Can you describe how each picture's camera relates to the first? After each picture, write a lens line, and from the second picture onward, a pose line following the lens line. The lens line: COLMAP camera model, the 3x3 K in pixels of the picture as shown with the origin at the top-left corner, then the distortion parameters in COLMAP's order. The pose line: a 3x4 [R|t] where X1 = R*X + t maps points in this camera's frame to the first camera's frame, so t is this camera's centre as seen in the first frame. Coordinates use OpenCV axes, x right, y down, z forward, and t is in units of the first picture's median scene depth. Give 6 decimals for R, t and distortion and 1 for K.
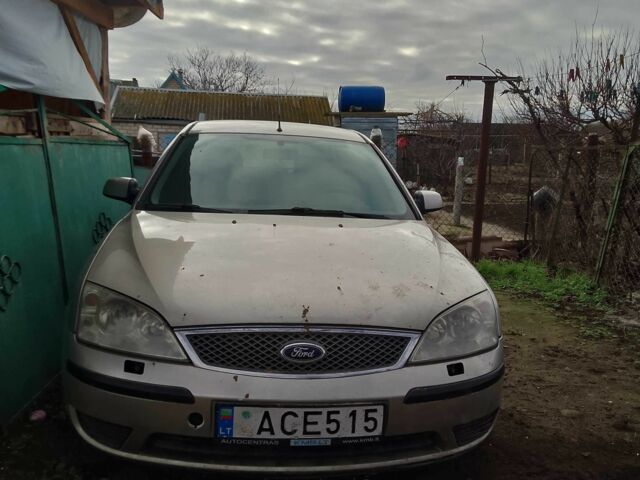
lens RADIAL K [[634.1, 0, 323.4], [0, 634.1, 240.1], [0, 0, 1]] dist [0.048959, 0.000000]
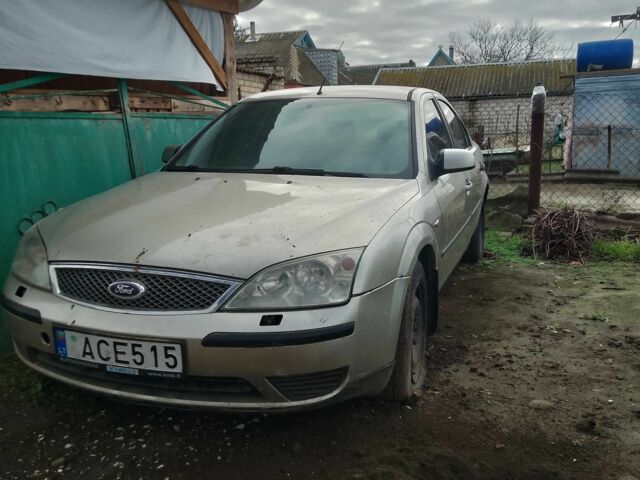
lens RADIAL K [[634.1, 0, 313.6], [0, 634.1, 241.1], [0, 0, 1]] dist [0.048959, 0.000000]
pose [[0.885519, 0.036527, -0.463164, 0.706566], [-0.021400, 0.999053, 0.037876, 0.041741], [0.464109, -0.023628, 0.885463, 0.166627]]
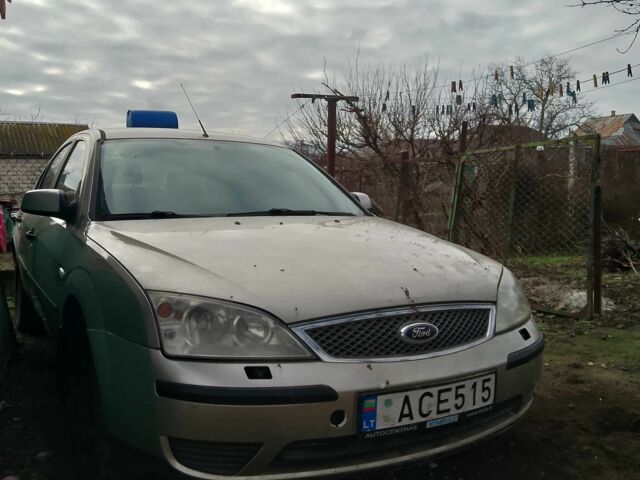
lens RADIAL K [[634.1, 0, 325.6], [0, 634.1, 235.9], [0, 0, 1]] dist [0.048959, 0.000000]
pose [[0.918071, -0.067446, 0.390636, -0.503111], [0.089890, 0.995171, -0.039438, 0.049844], [-0.386090, 0.071321, 0.919700, 0.129933]]
